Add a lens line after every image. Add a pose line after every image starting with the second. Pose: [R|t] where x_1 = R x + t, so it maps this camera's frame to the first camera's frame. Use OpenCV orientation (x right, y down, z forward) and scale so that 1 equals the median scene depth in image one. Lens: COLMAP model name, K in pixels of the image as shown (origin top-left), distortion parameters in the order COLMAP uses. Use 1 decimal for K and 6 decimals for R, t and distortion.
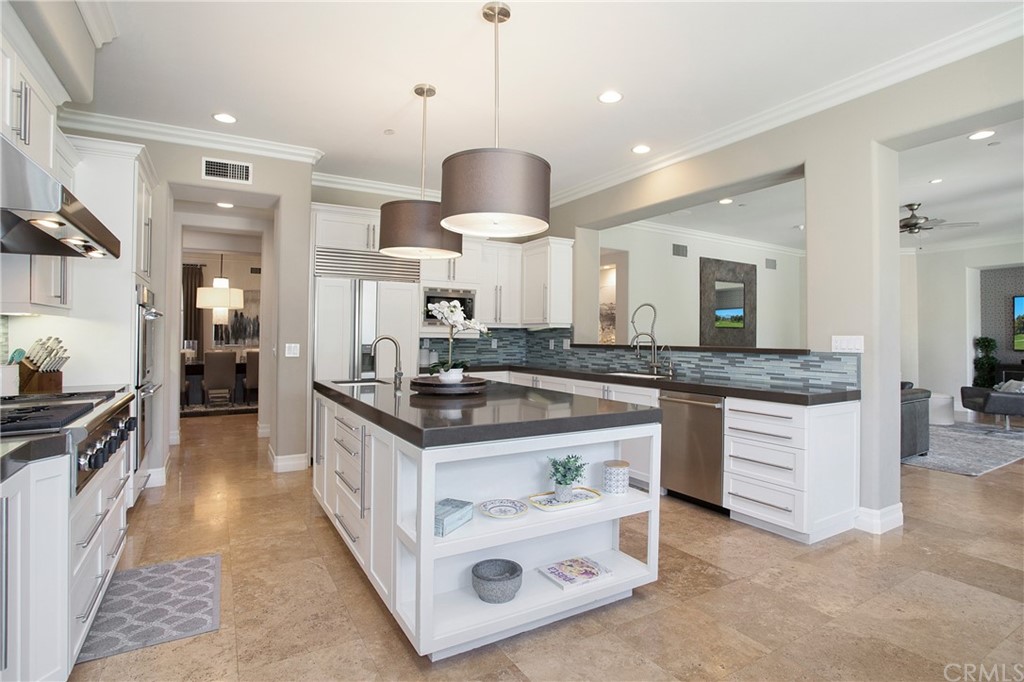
lens RADIAL K [[508.8, 0, 518.5], [0, 508.8, 336.8], [0, 0, 1]] dist [-0.026771, 0.000794]
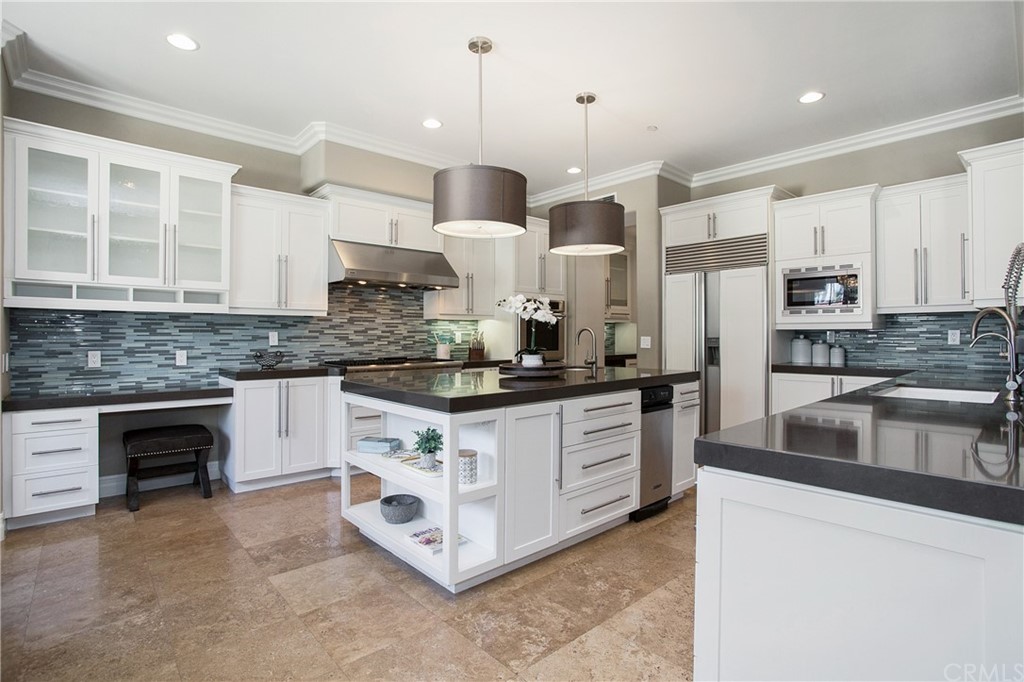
lens RADIAL K [[508.8, 0, 520.0], [0, 508.8, 333.4], [0, 0, 1]] dist [-0.026771, 0.000794]
pose [[0.209019, -0.006755, -0.977888, 0.517921], [0.005557, 0.999968, -0.005720, 0.009713], [0.977896, -0.004238, 0.209050, 0.398673]]
